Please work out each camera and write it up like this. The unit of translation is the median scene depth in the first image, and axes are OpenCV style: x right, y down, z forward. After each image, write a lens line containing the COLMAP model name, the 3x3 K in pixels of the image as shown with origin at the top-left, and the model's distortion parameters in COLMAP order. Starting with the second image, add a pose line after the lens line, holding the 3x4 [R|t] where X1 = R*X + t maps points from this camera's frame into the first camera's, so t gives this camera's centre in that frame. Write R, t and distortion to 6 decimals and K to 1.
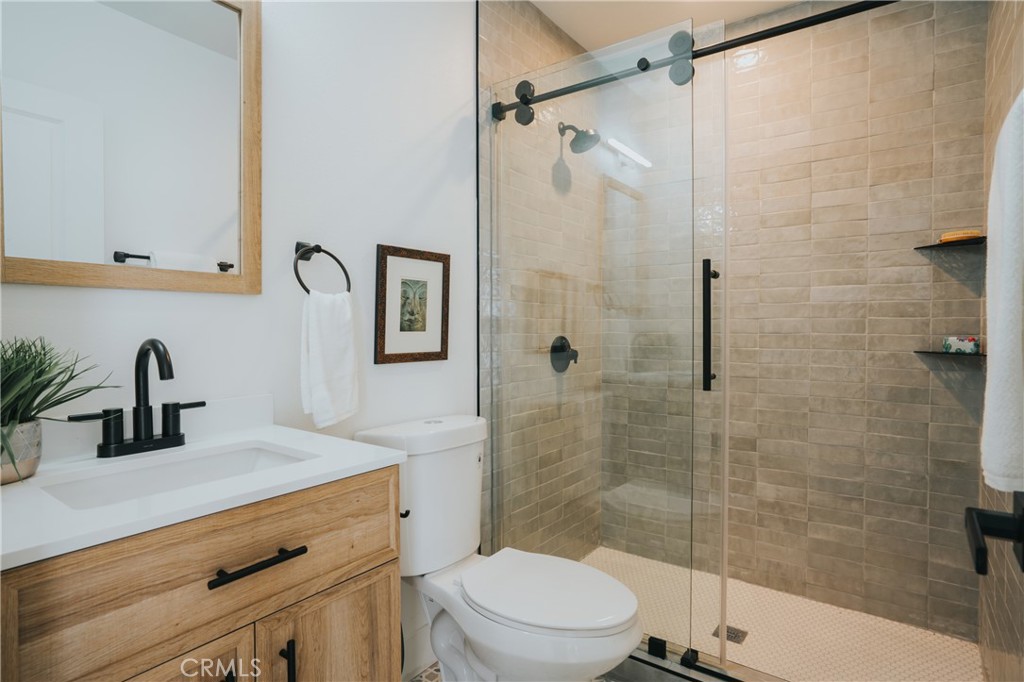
lens RADIAL K [[539.0, 0, 512.0], [0, 539.0, 341.0], [0, 0, 1]] dist [-0.000536, 0.030090]
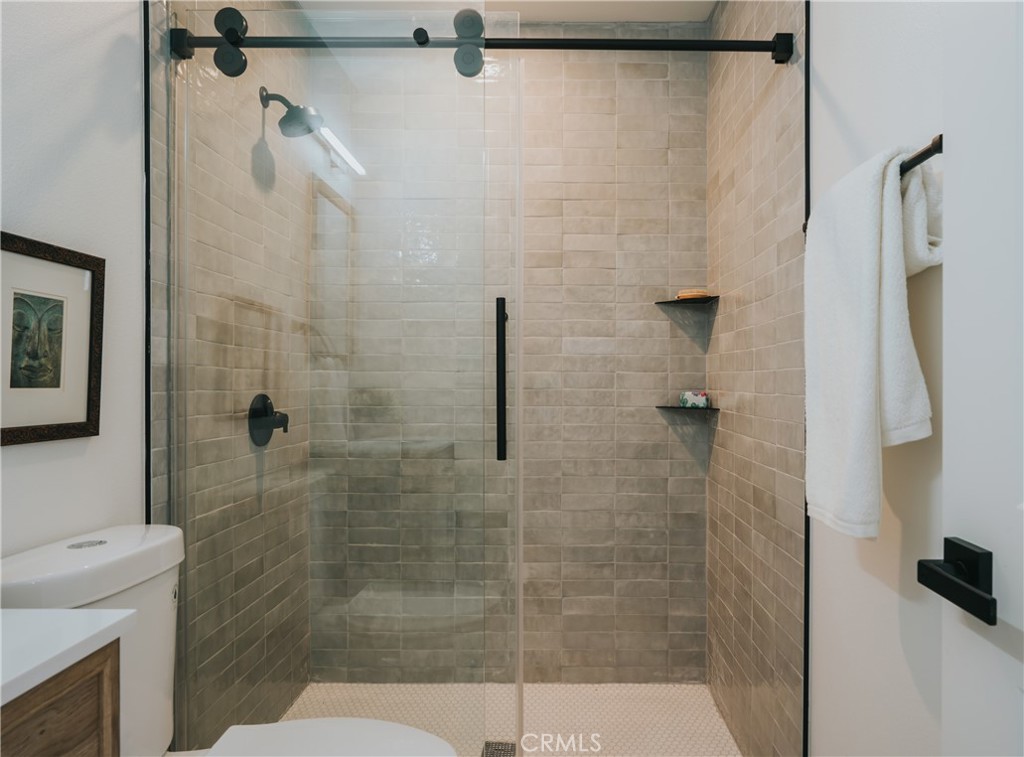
lens RADIAL K [[671.2, 0, 515.6], [0, 671.2, 390.4], [0, 0, 1]] dist [-0.022327, 0.075360]
pose [[0.831312, -0.004852, 0.555785, -0.142995], [0.012304, 0.999877, -0.009676, -0.001691], [-0.555670, 0.014882, 0.831270, 0.119719]]
